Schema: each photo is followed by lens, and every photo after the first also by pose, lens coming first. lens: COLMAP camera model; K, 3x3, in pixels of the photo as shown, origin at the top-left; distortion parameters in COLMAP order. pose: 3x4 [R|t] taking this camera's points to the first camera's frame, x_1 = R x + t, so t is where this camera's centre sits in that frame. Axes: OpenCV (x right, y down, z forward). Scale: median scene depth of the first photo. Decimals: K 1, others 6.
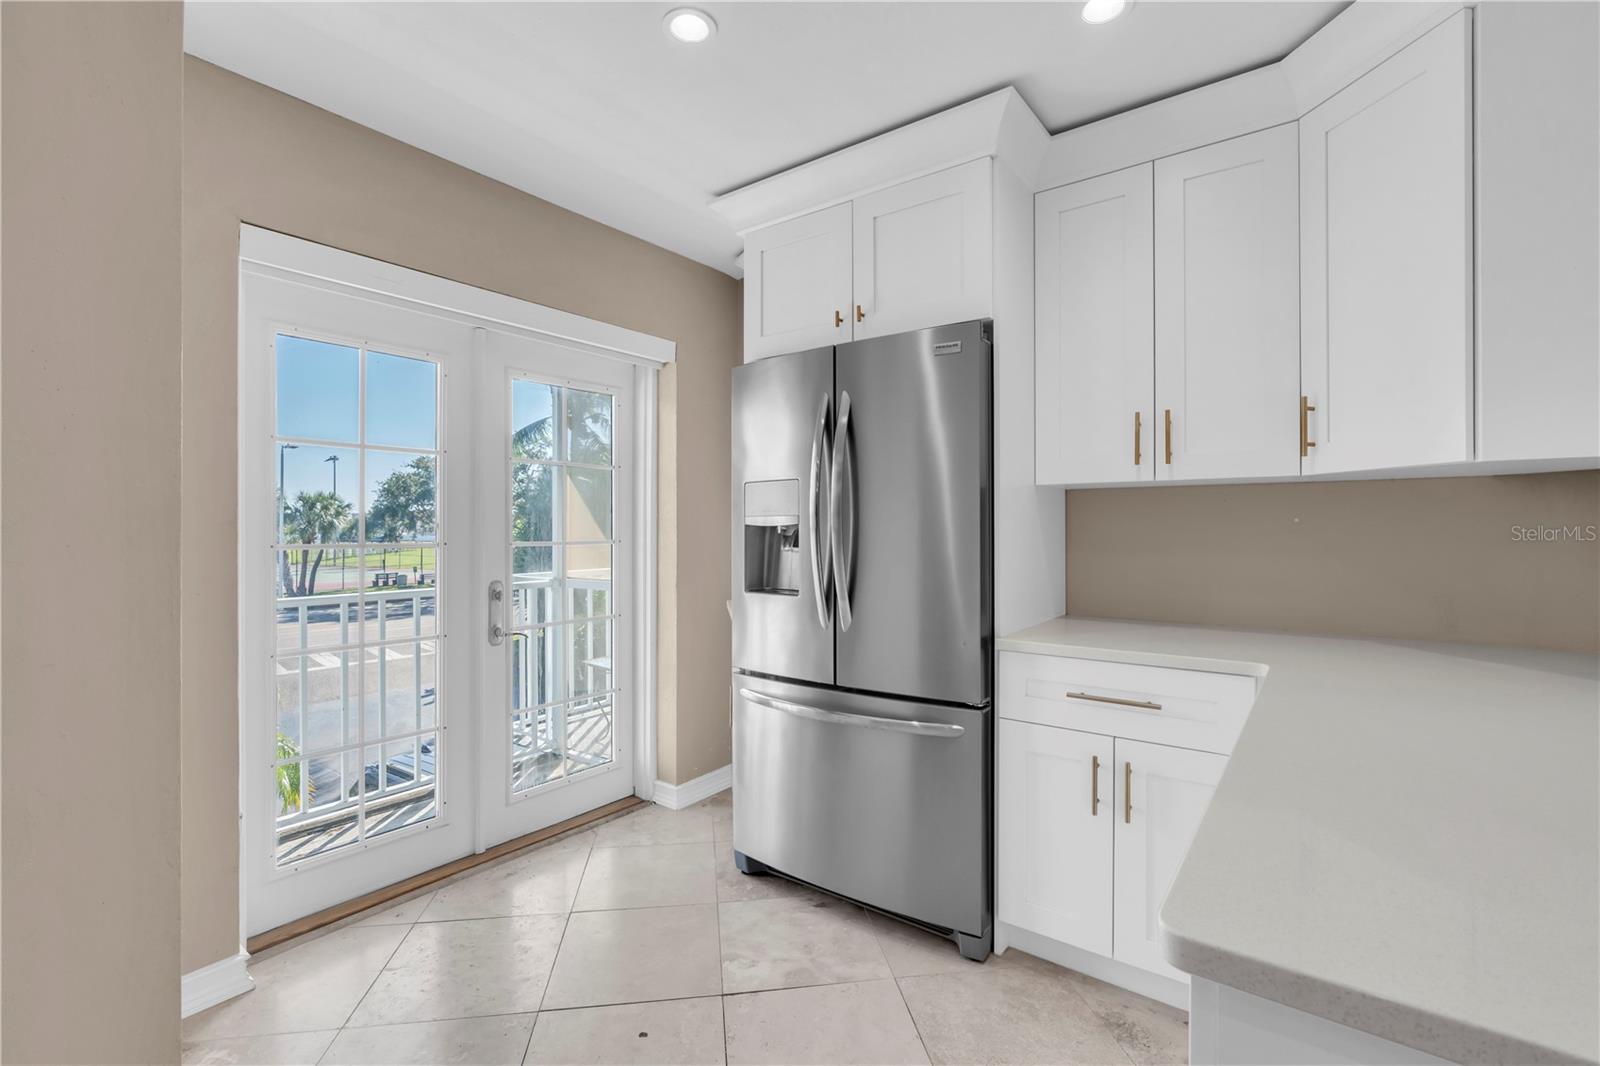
lens RADIAL K [[711.5, 0, 801.2], [0, 711.5, 528.1], [0, 0, 1]] dist [-0.007061, 0.003038]
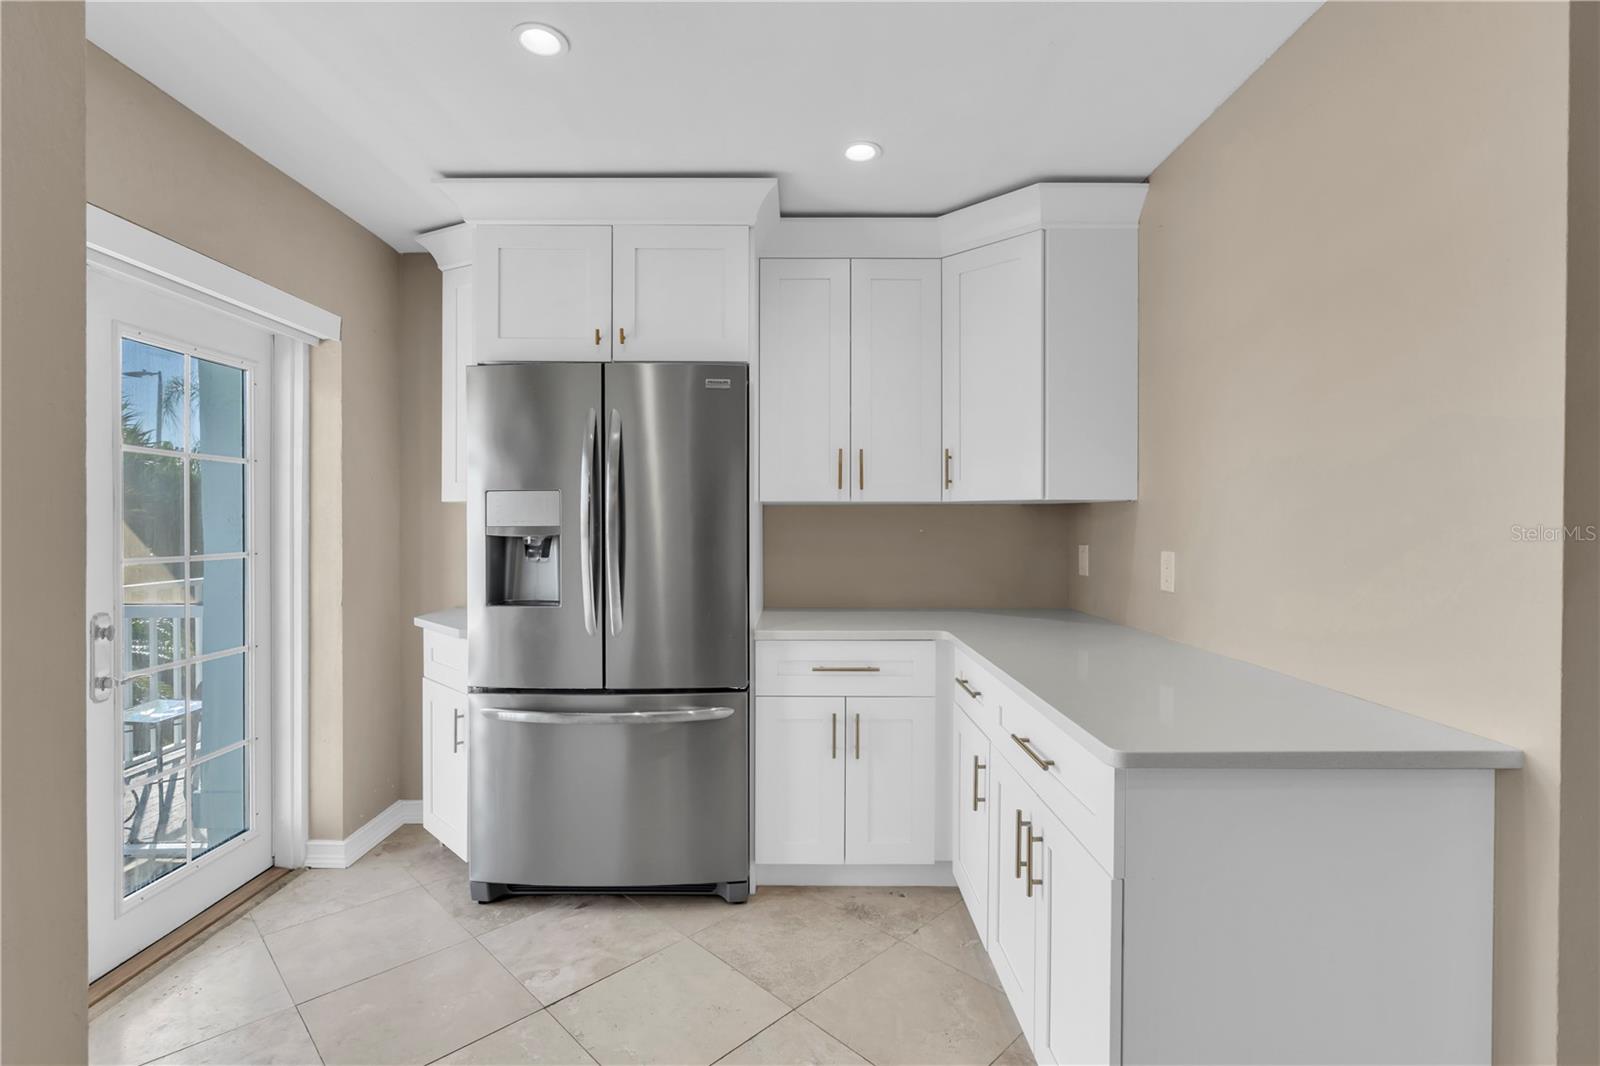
lens RADIAL K [[736.0, 0, 794.9], [0, 736.0, 527.1], [0, 0, 1]] dist [-0.000764, 0.000991]
pose [[0.804924, -0.003791, 0.593366, -0.380109], [-0.001290, 0.999966, 0.008139, -0.028178], [-0.593377, -0.007317, 0.804892, -0.039099]]
